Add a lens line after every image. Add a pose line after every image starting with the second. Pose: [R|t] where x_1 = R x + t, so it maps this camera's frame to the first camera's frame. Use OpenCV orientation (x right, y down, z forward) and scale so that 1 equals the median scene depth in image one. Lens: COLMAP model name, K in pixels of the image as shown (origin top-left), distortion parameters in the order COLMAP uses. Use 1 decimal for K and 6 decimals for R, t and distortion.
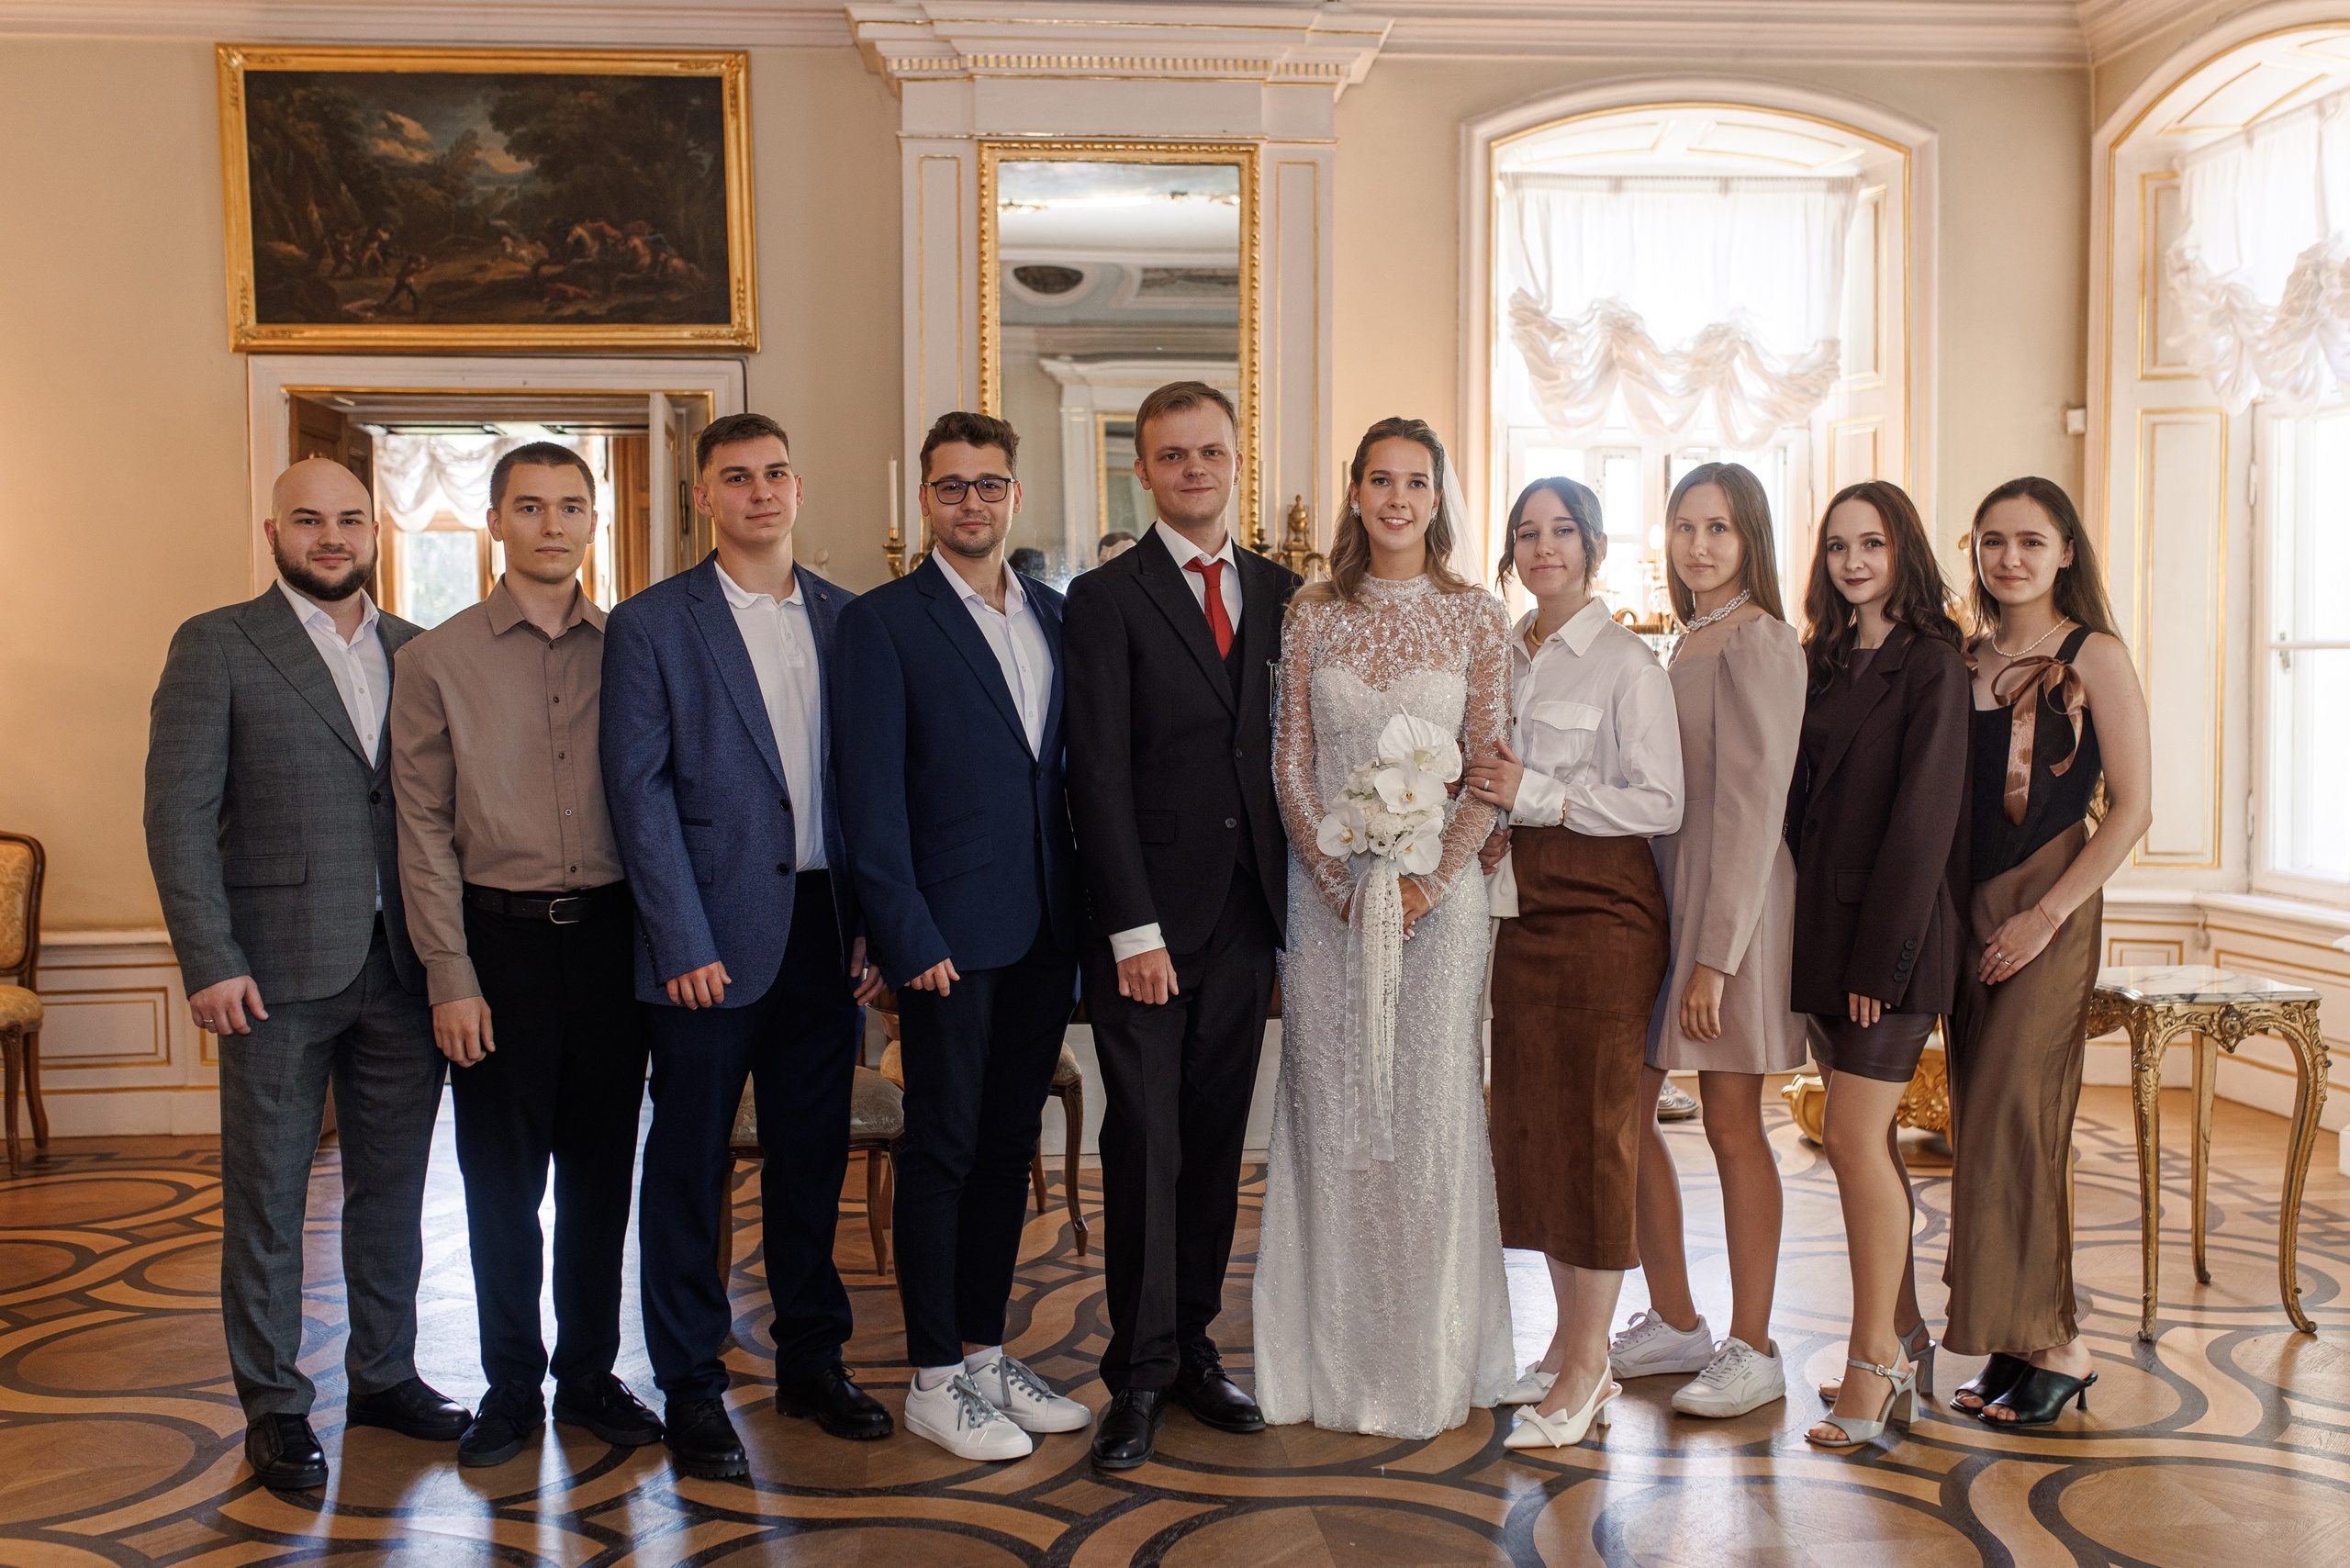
lens RADIAL K [[2405.2, 0, 1161.4], [0, 2405.2, 786.9], [0, 0, 1]] dist [0.027580, 0.000000]
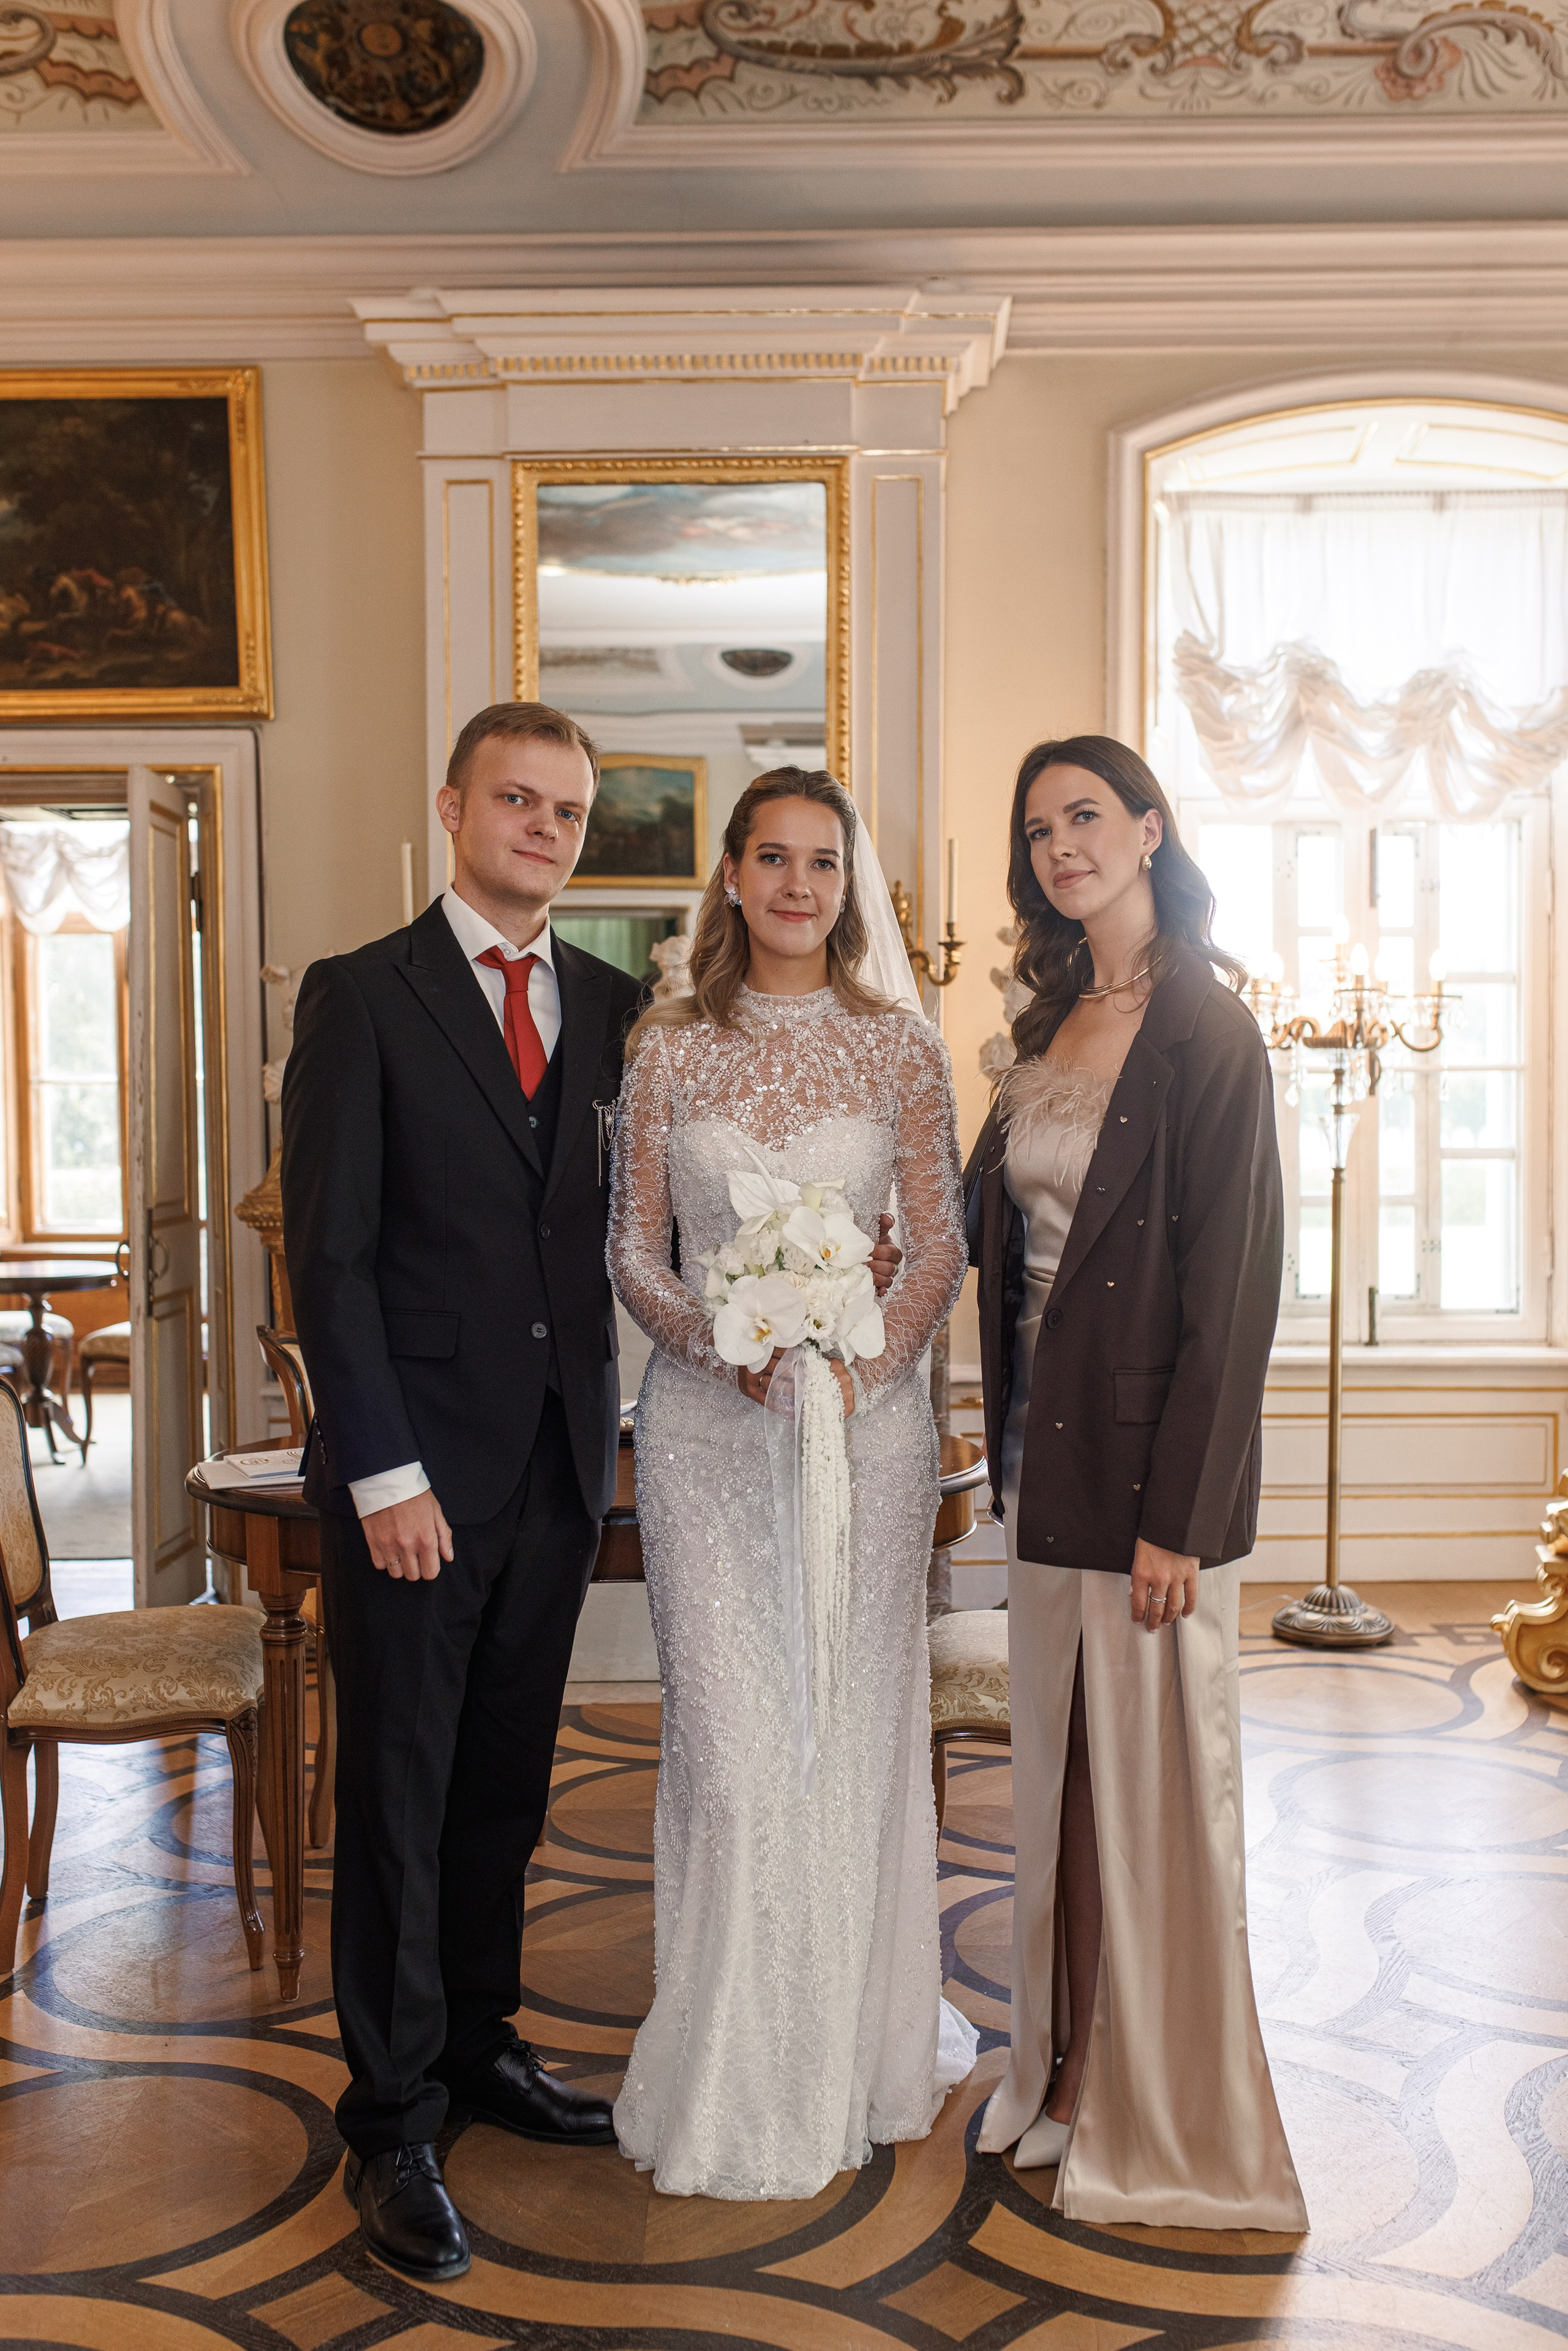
lens RADIAL K [[2406.0, 0, 795.7], [0, 2406.0, 1177.8], [0, 0, 1]] dist [0.027580, 0.000000]
pose [[0.996380, 0.000797, -0.085011, 0.089165], [-0.001025, 0.999996, -0.002639, -0.017151], [0.085008, 0.002717, 0.996377, 0.169673]]
